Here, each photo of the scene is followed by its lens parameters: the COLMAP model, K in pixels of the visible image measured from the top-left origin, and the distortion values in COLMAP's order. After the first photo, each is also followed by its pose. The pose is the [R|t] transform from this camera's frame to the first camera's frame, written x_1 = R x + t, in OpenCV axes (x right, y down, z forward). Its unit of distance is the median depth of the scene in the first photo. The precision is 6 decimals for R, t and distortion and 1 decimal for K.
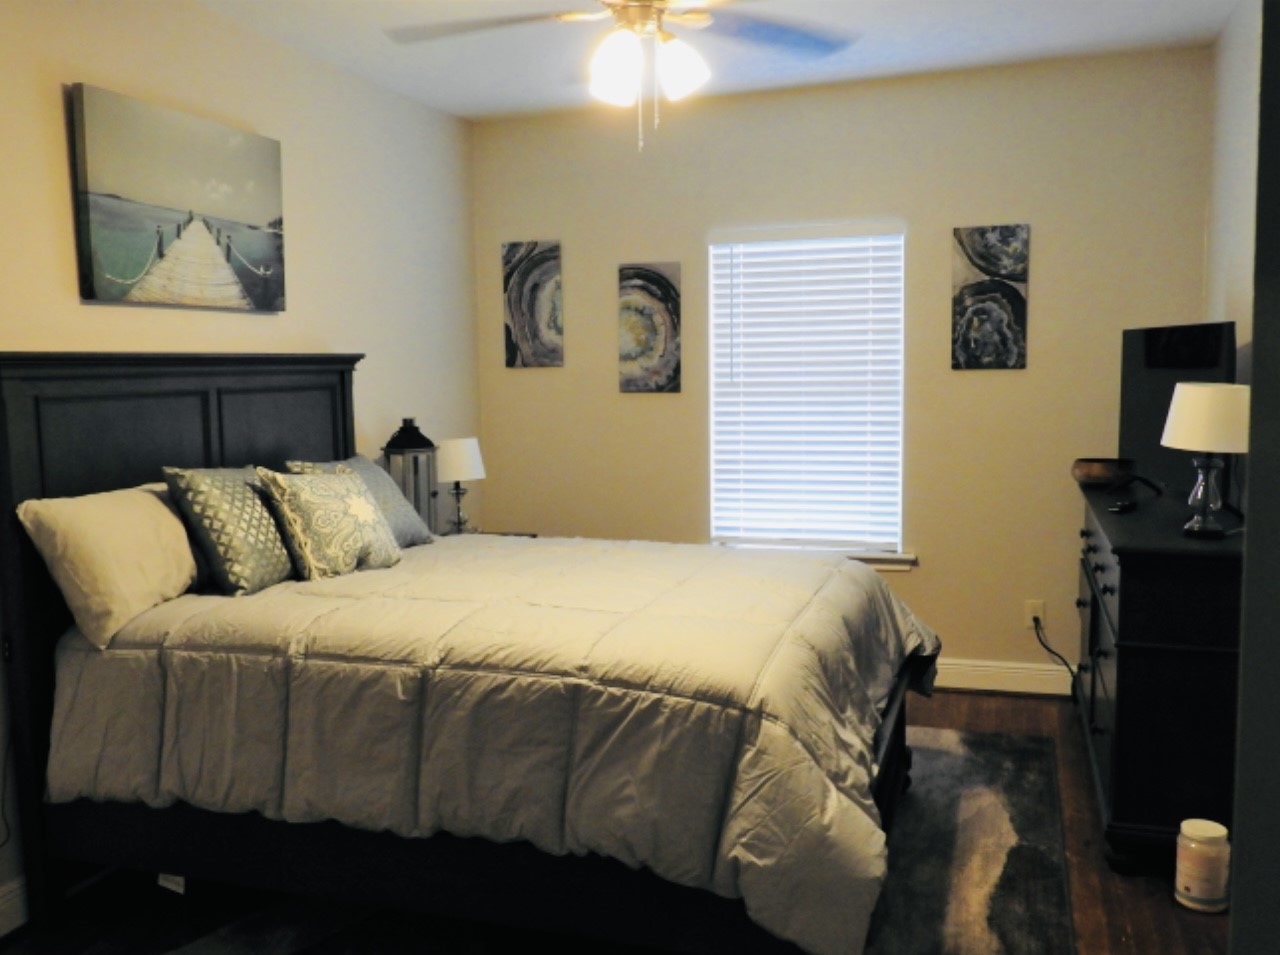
lens RADIAL K [[1129.4, 0, 642.2], [0, 1129.4, 467.0], [0, 0, 1]] dist [0.005019, -0.007555]
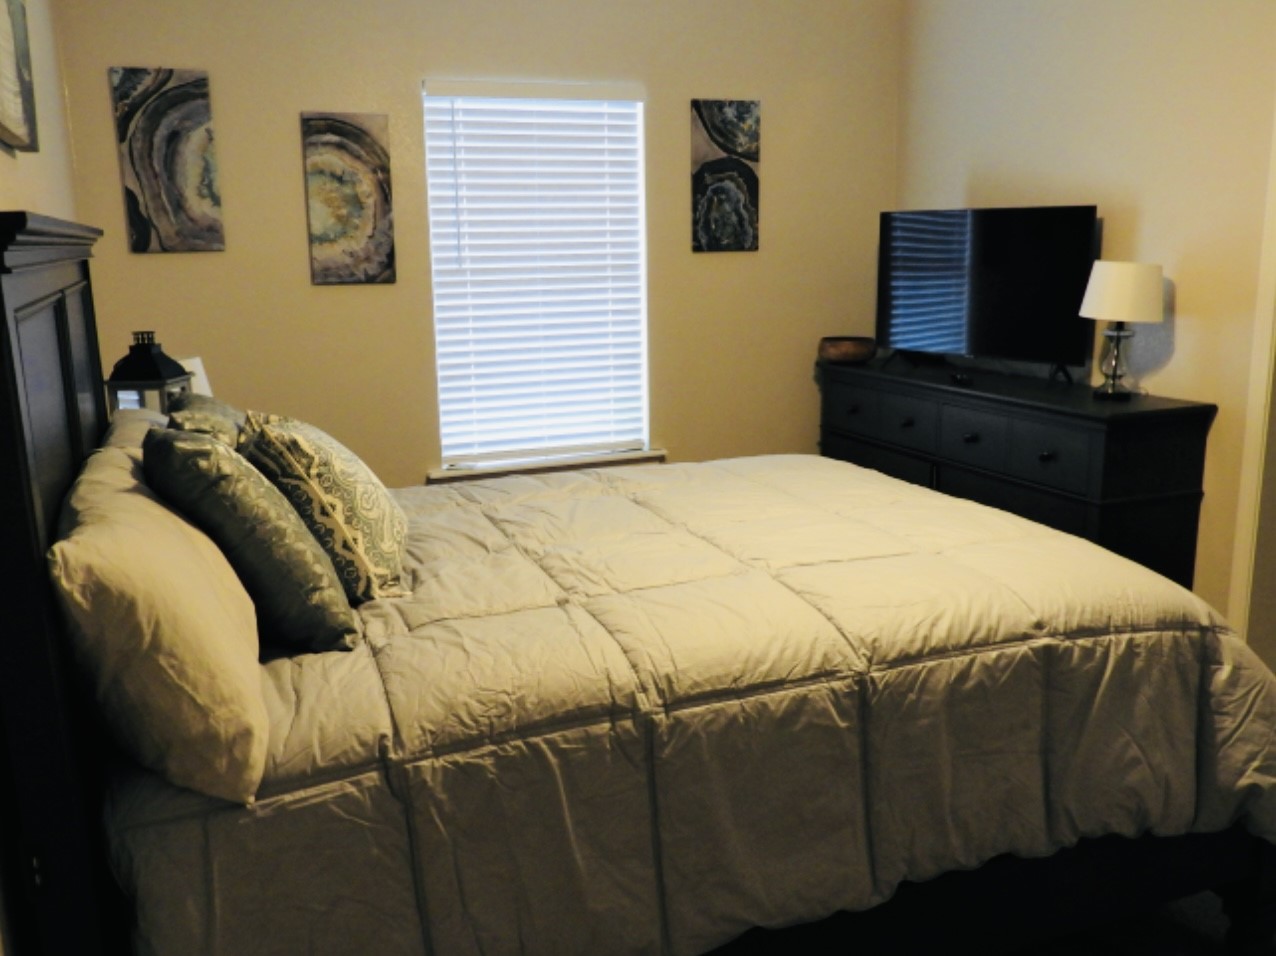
lens RADIAL K [[1125.9, 0, 640.5], [0, 1125.9, 470.9], [0, 0, 1]] dist [0.005019, -0.007555]
pose [[0.751163, -0.130979, 0.646992, -0.571653], [0.064730, 0.990009, 0.125268, -0.036441], [-0.656936, -0.052217, 0.752136, 0.438400]]
